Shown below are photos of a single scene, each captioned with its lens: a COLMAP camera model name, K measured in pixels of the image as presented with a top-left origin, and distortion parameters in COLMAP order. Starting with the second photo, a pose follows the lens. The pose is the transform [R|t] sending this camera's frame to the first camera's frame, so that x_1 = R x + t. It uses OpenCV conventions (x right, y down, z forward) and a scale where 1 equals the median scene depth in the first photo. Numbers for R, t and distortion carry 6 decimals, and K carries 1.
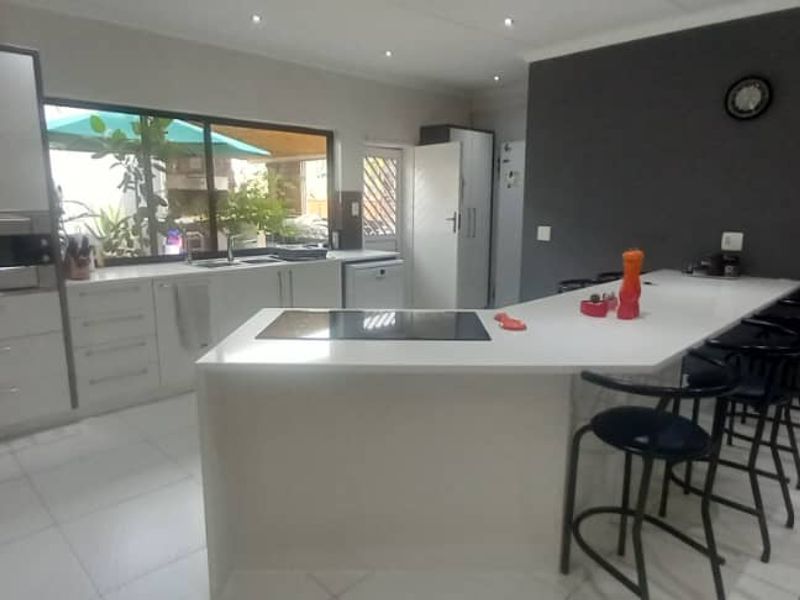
lens RADIAL K [[530.6, 0, 400.0], [0, 530.6, 300.0], [0, 0, 1]] dist [-0.000974, -0.000625]
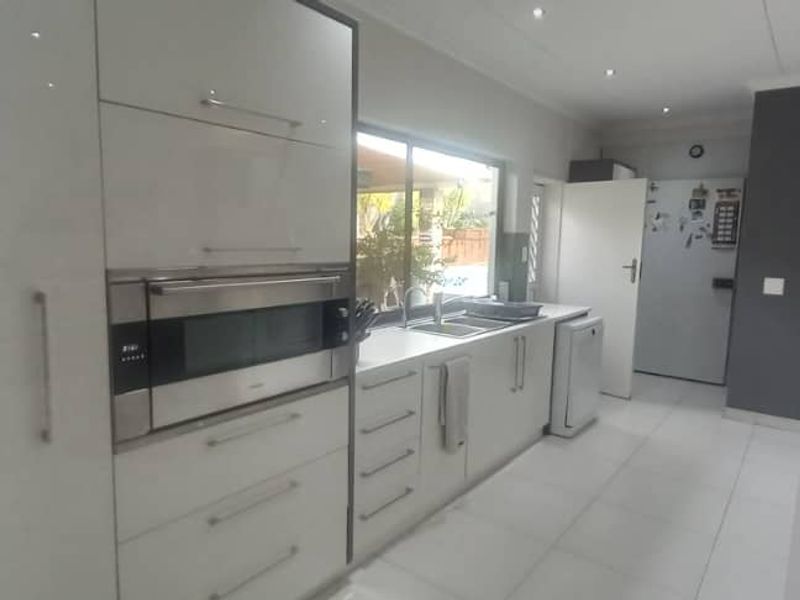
lens RADIAL K [[530.6, 0, 400.0], [0, 530.6, 300.0], [0, 0, 1]] dist [-0.000974, -0.000625]
pose [[0.993927, 0.002894, 0.110005, -0.390353], [0.004437, 0.997787, -0.066339, -0.046361], [-0.109953, 0.066425, 0.991715, 0.204038]]
